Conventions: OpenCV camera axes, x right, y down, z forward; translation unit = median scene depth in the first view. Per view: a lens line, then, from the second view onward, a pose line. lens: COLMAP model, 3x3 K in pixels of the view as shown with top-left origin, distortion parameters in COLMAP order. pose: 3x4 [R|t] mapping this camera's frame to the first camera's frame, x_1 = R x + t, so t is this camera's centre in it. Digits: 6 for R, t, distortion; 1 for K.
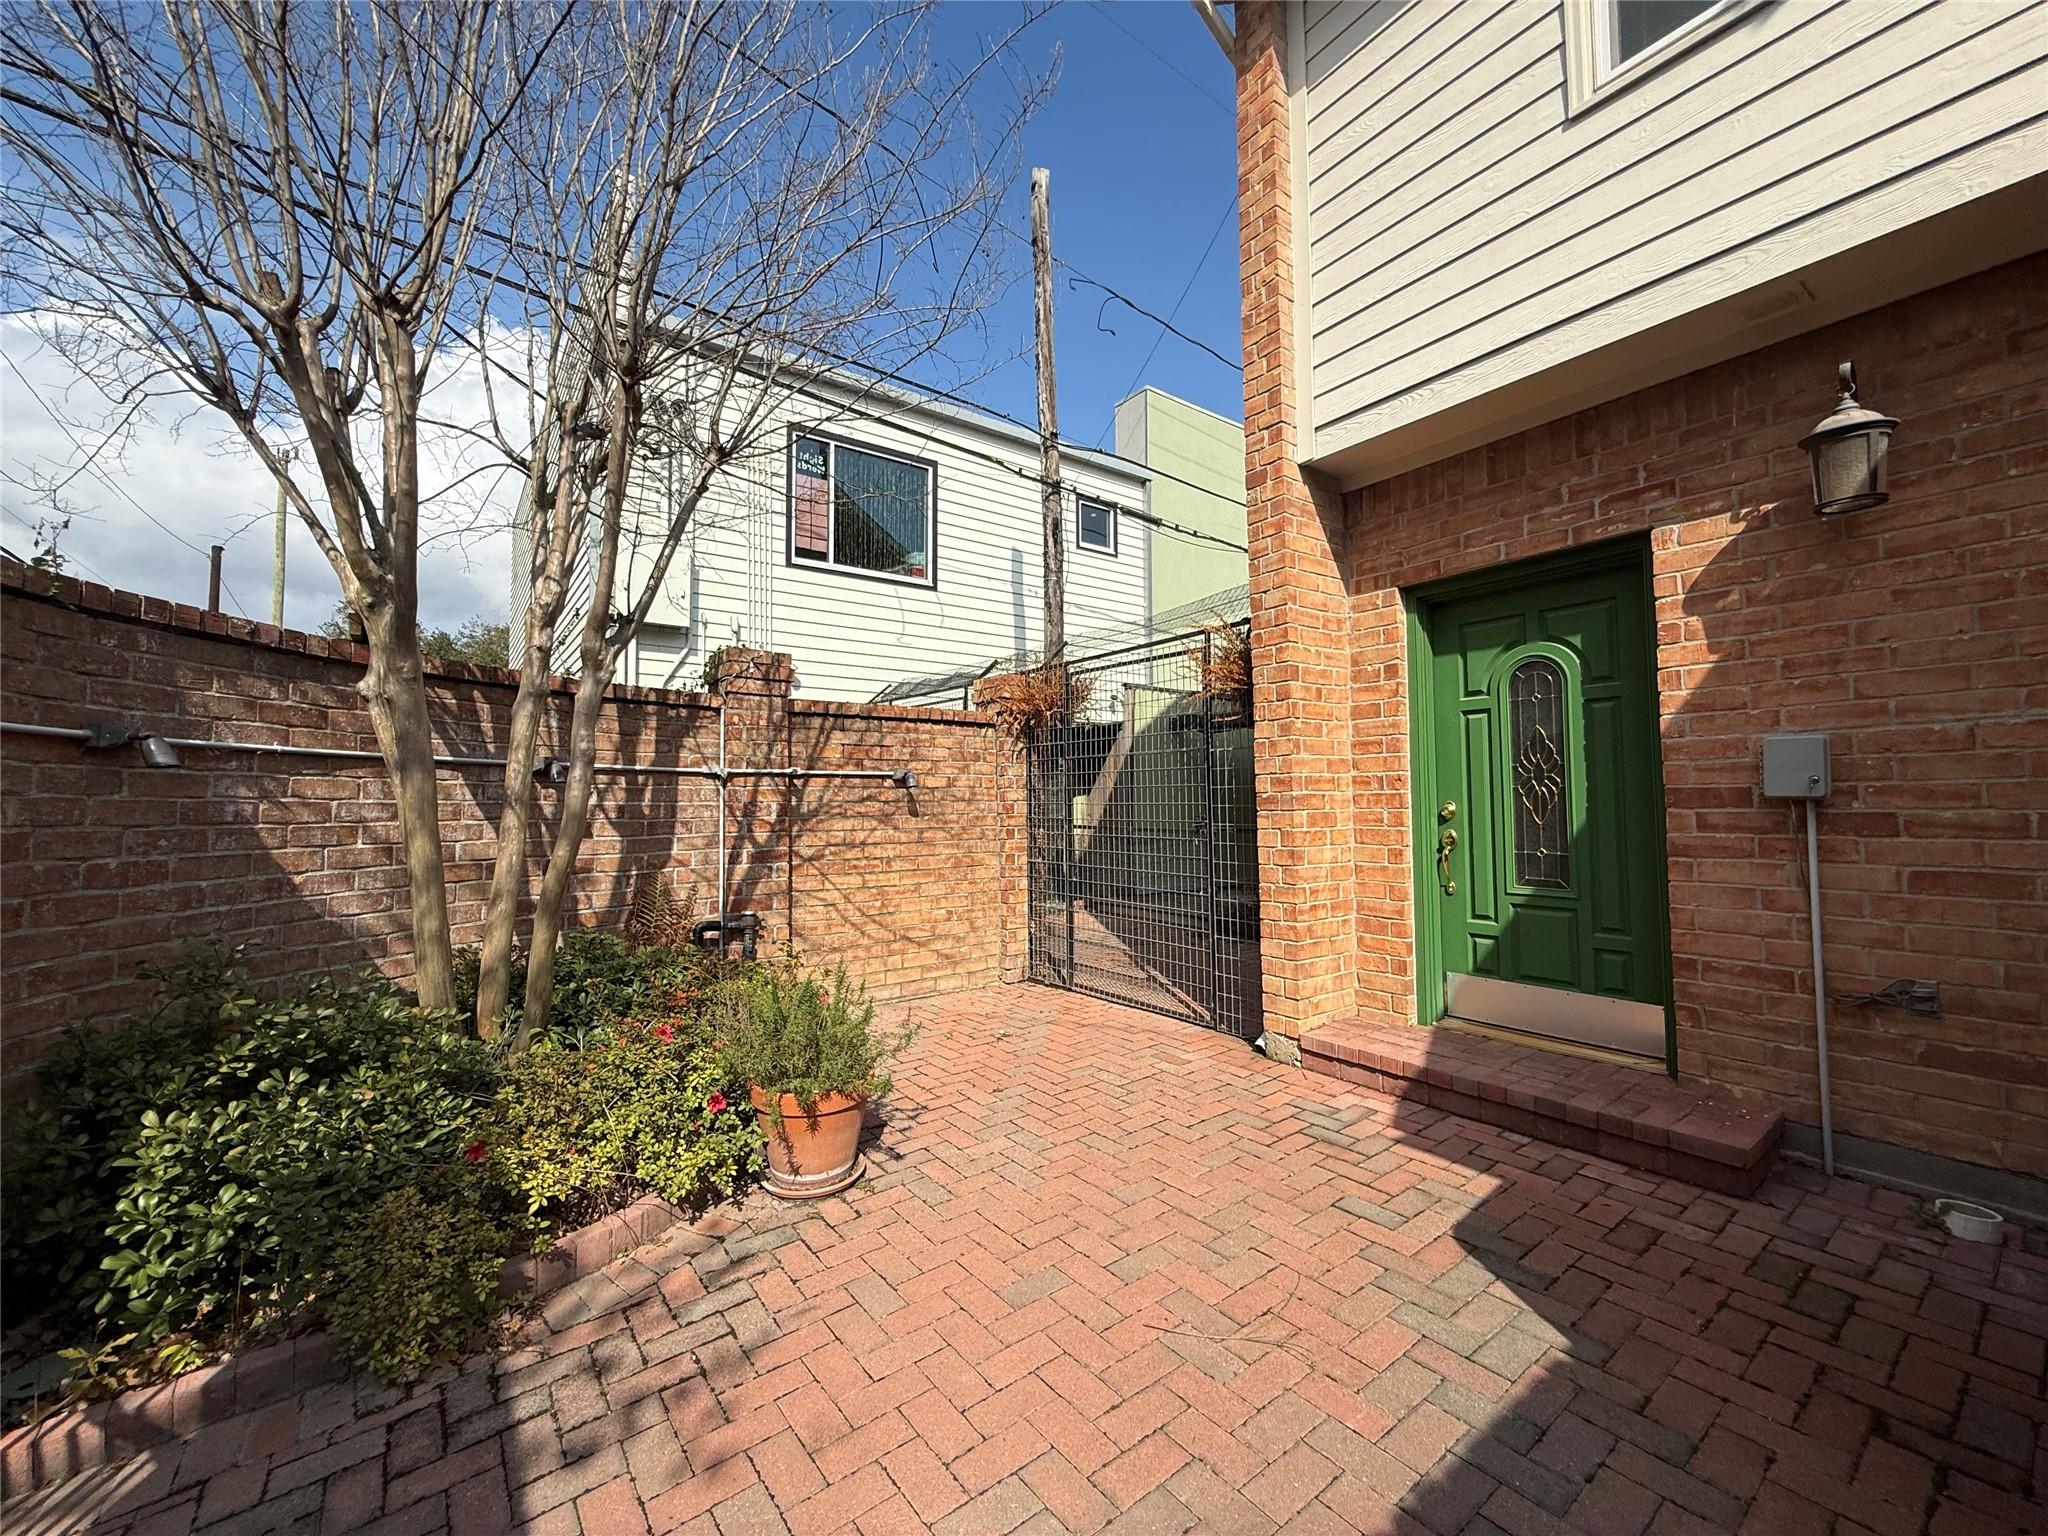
lens RADIAL K [[821.9, 0, 1021.9], [0, 821.9, 764.9], [0, 0, 1]] dist [0.000080, -0.000007]
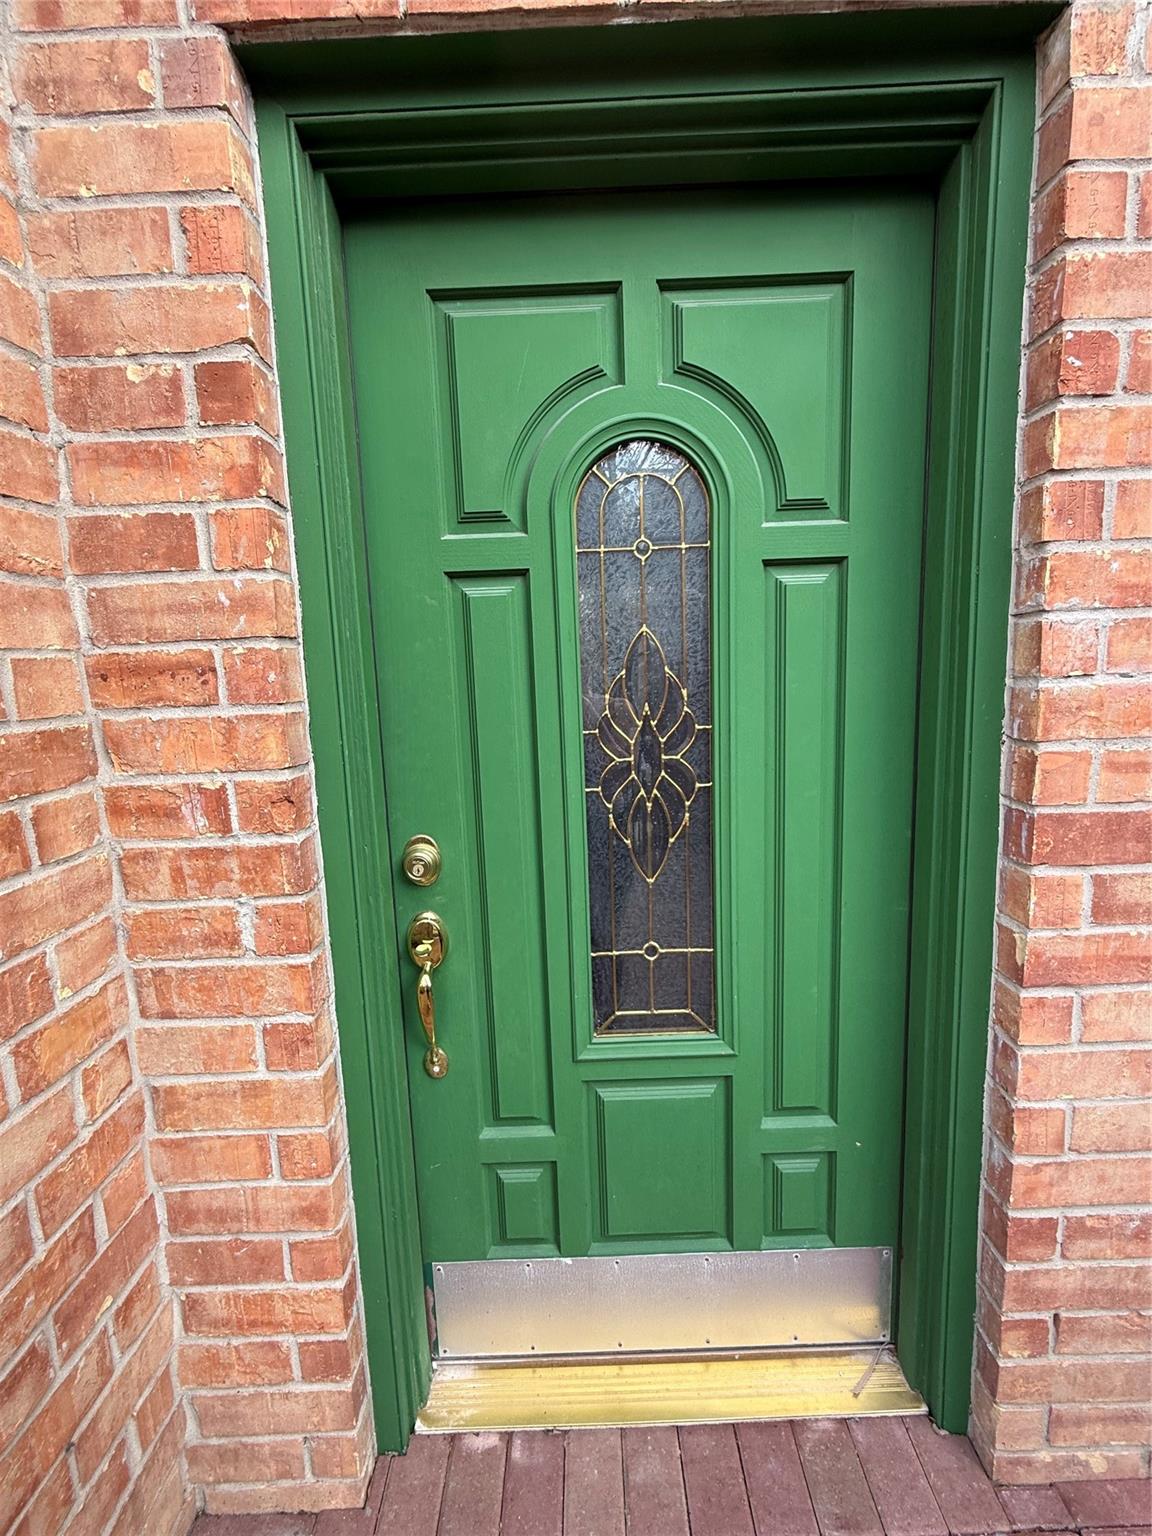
lens RADIAL K [[685.4, 0, 573.9], [0, 685.4, 766.9], [0, 0, 1]] dist [0.000544, -0.000427]
pose [[0.590649, -0.131400, 0.796158, 0.332722], [-0.006631, 0.985829, 0.167623, -0.034480], [-0.806901, -0.104286, 0.581408, 0.787422]]
